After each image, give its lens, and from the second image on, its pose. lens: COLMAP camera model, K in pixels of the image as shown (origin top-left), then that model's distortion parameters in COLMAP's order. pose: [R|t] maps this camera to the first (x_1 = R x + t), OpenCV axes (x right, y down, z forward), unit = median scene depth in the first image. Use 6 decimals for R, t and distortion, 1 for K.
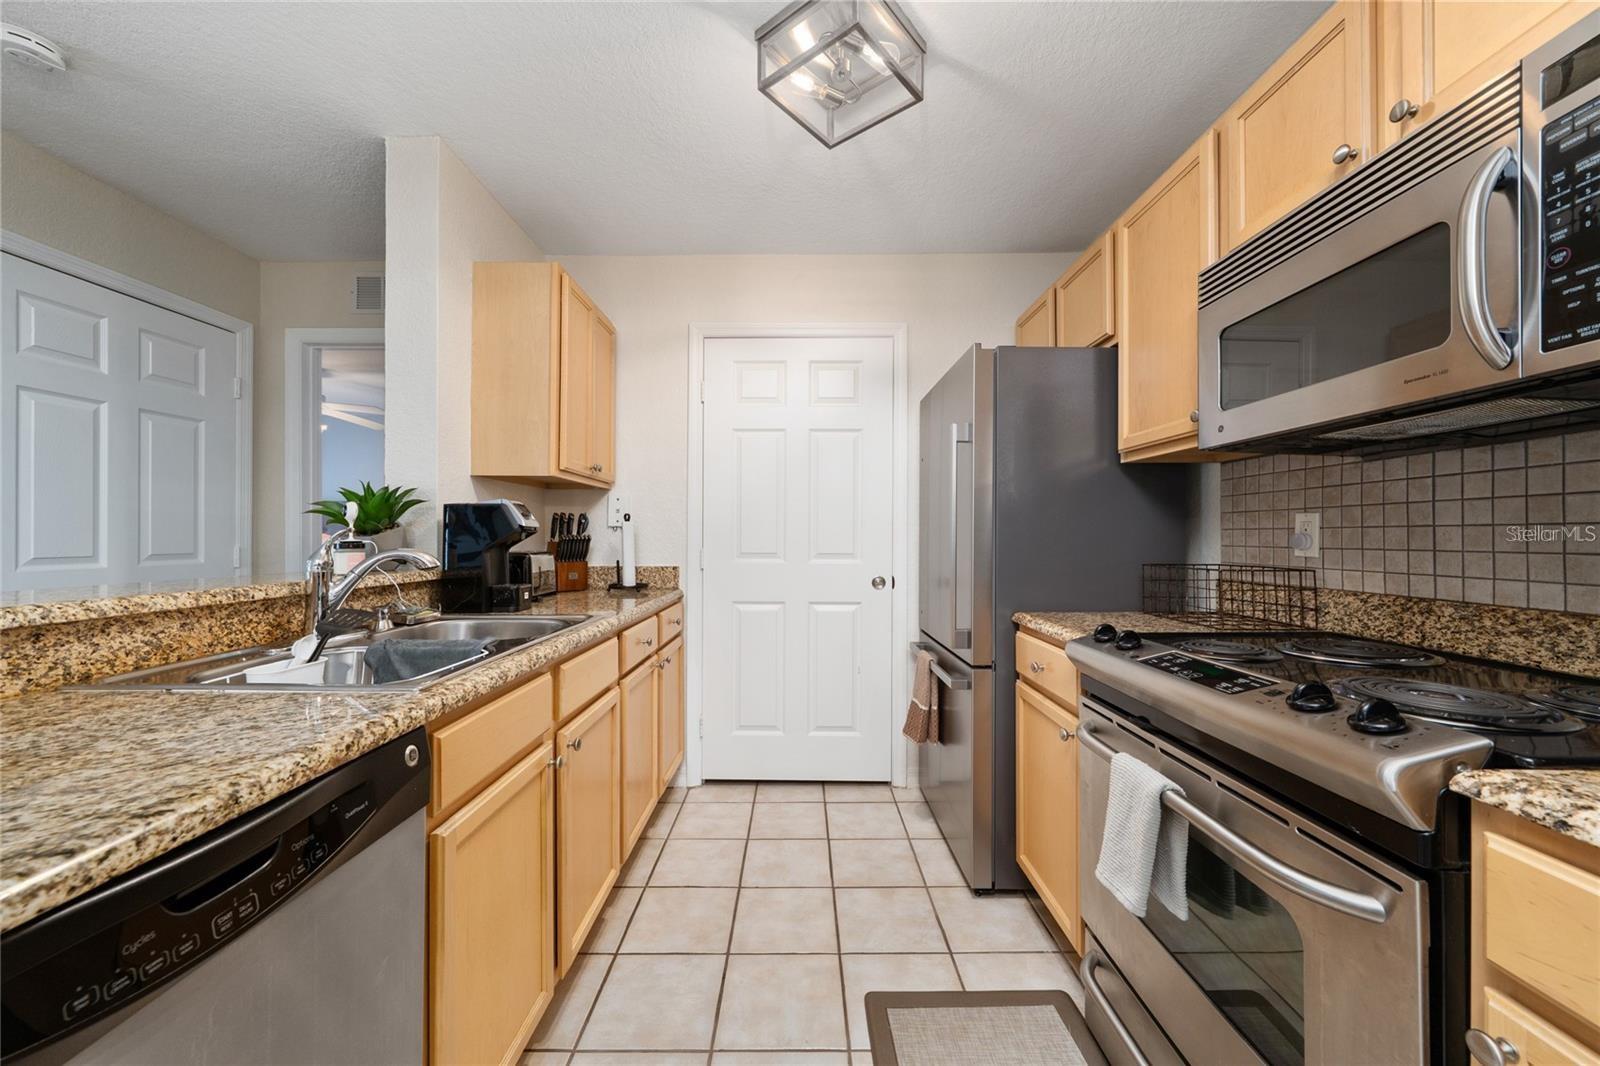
lens RADIAL K [[583.9, 0, 783.2], [0, 583.9, 537.3], [0, 0, 1]] dist [-0.006214, 0.000738]
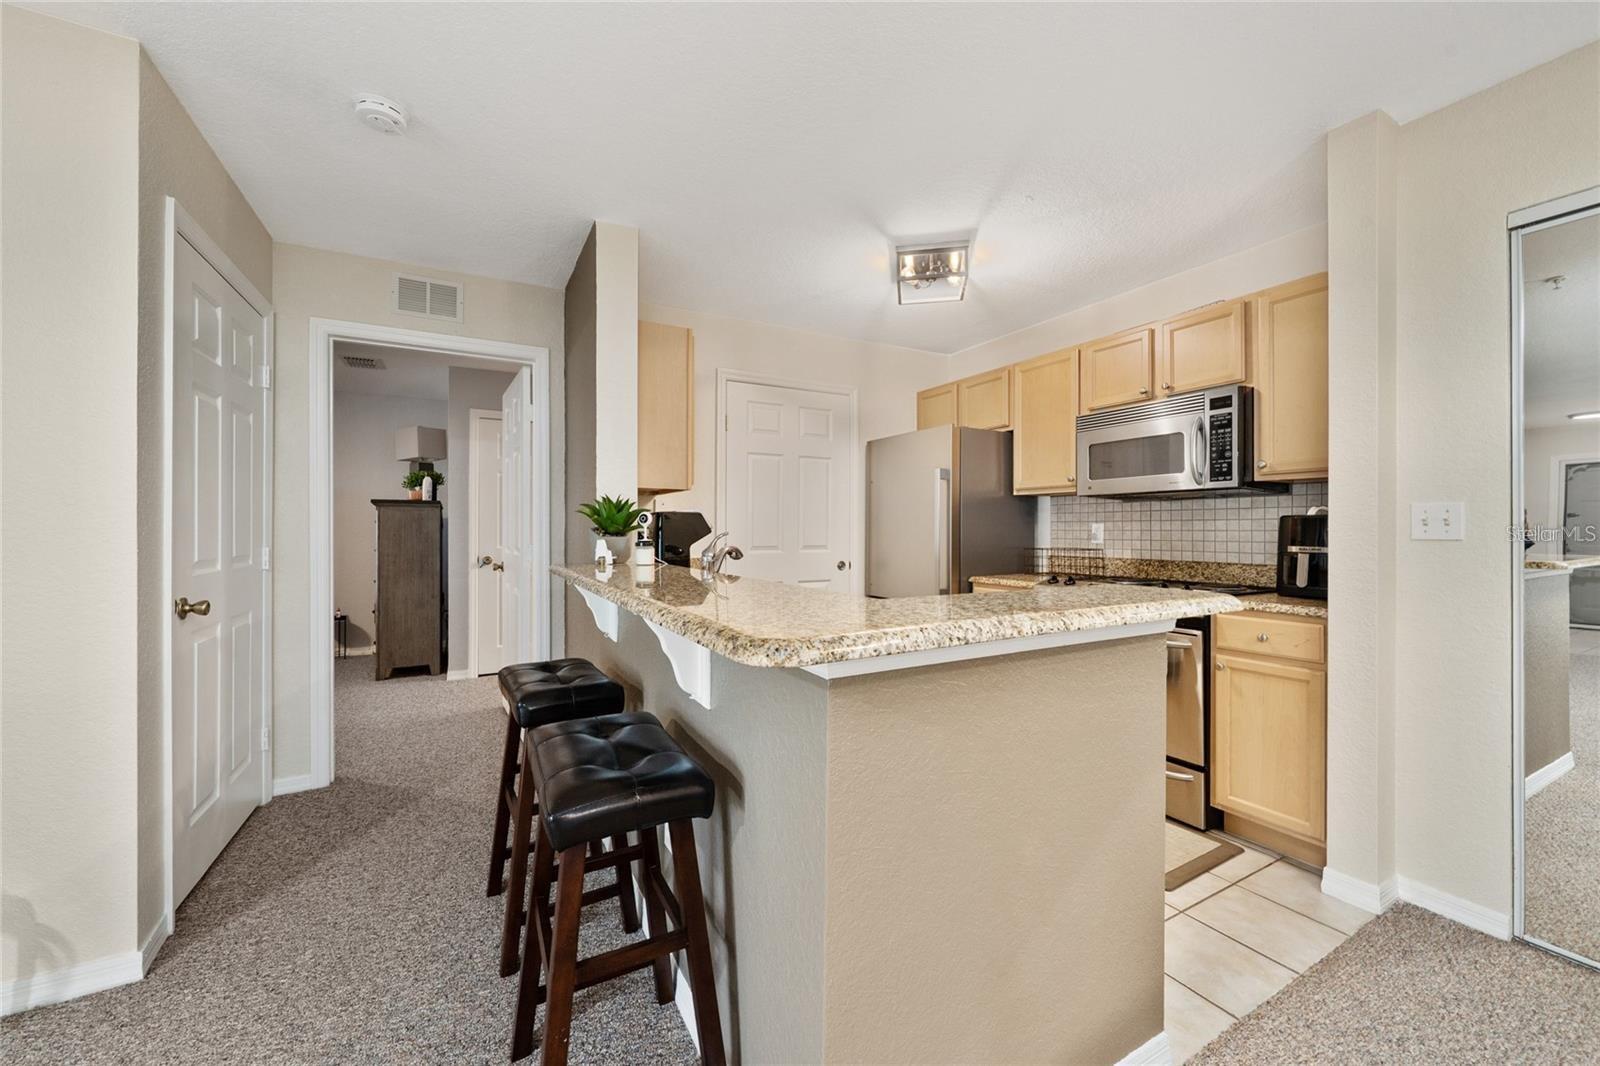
lens RADIAL K [[583.9, 0, 801.8], [0, 583.9, 532.2], [0, 0, 1]] dist [-0.006214, 0.000738]
pose [[0.881422, -0.001946, 0.472325, -1.218718], [0.000033, 0.999992, 0.004058, -0.019247], [-0.472329, -0.003561, 0.881415, -0.445816]]
